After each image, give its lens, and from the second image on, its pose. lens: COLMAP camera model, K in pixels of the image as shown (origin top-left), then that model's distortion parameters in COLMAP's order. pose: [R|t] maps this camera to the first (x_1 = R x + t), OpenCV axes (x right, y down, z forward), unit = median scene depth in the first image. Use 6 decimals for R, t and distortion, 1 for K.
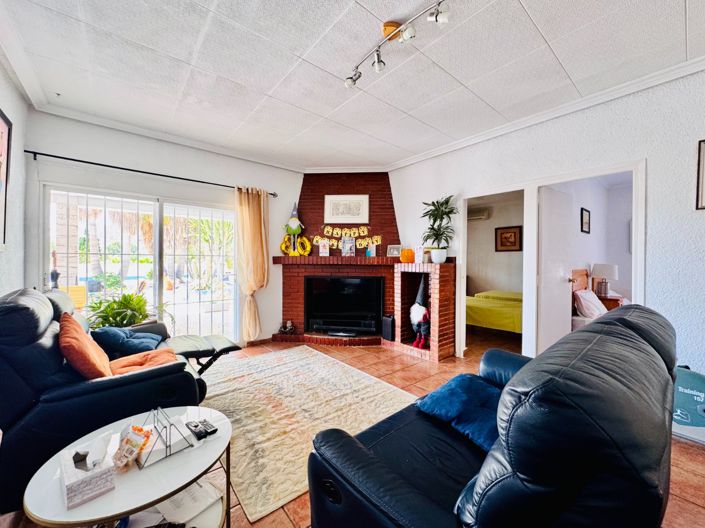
lens RADIAL K [[280.8, 0, 354.4], [0, 280.8, 262.3], [0, 0, 1]] dist [-0.002135, -0.000363]
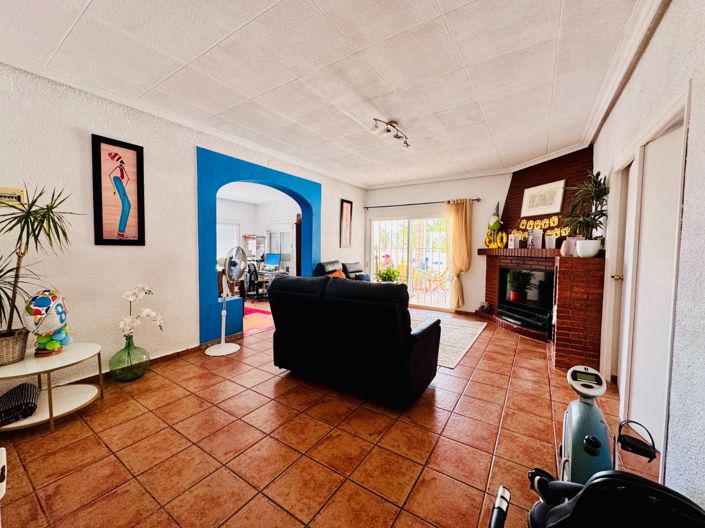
lens RADIAL K [[280.8, 0, 356.7], [0, 280.8, 261.9], [0, 0, 1]] dist [-0.002135, -0.000363]
pose [[0.303774, 0.042549, -0.951794, 0.741455], [-0.012686, 0.999094, 0.040615, -0.006203], [0.952660, -0.000264, 0.304039, 0.096143]]
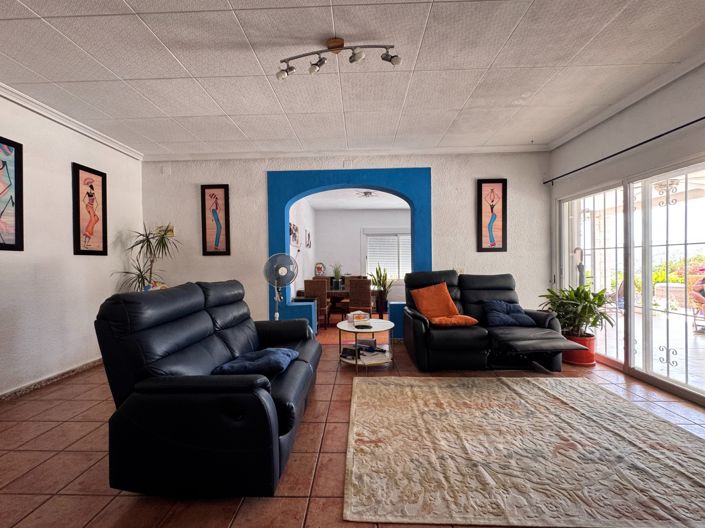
lens RADIAL K [[280.8, 0, 353.0], [0, 280.8, 264.6], [0, 0, 1]] dist [-0.002135, -0.000363]
pose [[-0.650839, 0.016701, -0.759032, 0.383284], [0.005454, 0.999835, 0.017323, 0.005324], [0.759196, 0.007134, -0.650823, 0.725415]]
